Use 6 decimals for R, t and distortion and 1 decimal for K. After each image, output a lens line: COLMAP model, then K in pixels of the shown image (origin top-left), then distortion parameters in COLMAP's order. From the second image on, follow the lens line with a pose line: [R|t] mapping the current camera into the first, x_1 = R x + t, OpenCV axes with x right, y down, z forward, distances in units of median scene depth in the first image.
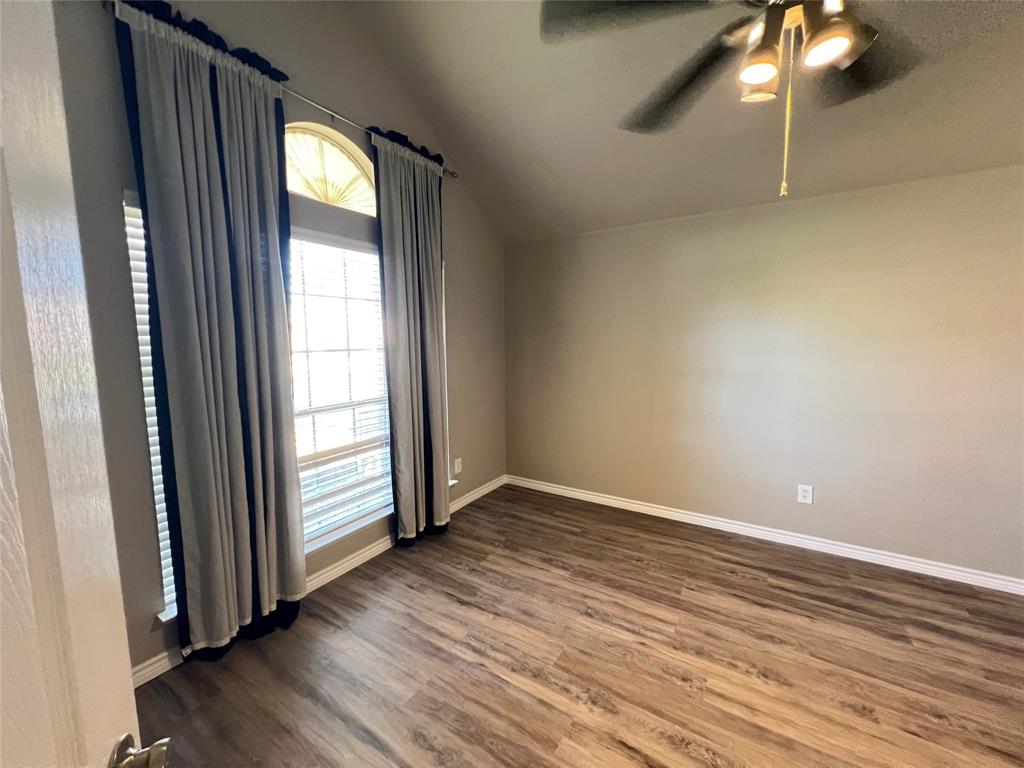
lens RADIAL K [[408.6, 0, 513.0], [0, 408.6, 394.5], [0, 0, 1]] dist [-0.004082, 0.000396]
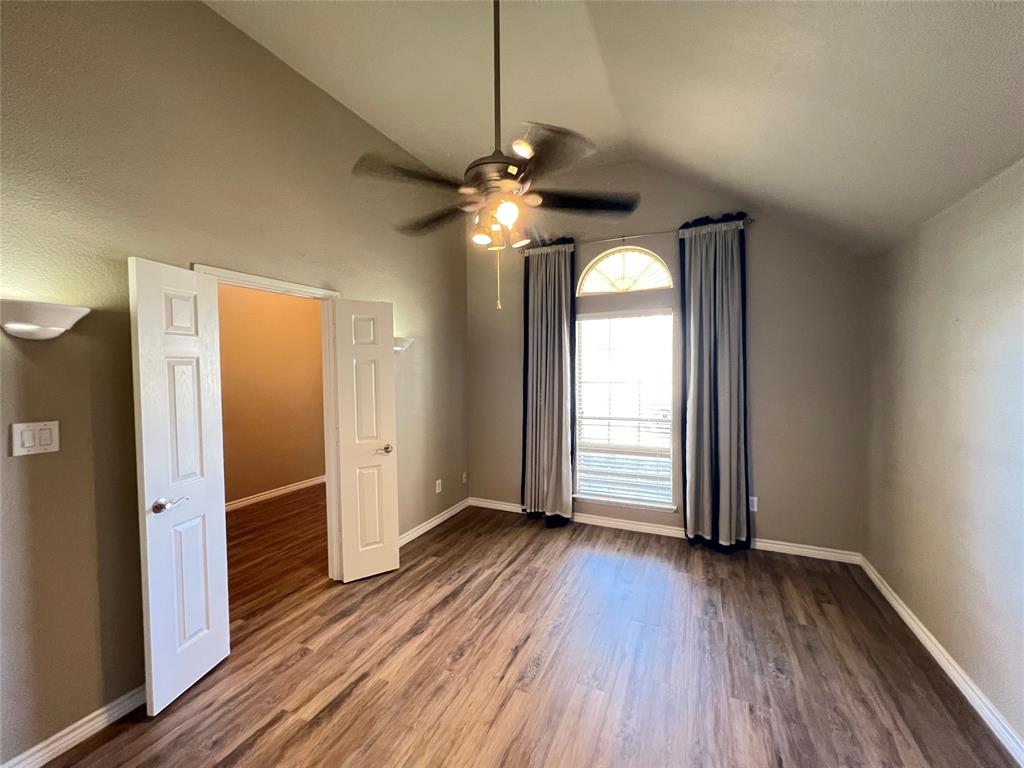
lens RADIAL K [[408.6, 0, 508.6], [0, 408.6, 388.0], [0, 0, 1]] dist [-0.004082, 0.000396]
pose [[0.127613, 0.057177, -0.990175, 0.973591], [-0.126062, 0.991175, 0.040988, -0.092710], [0.983780, 0.119592, 0.133695, 0.320511]]
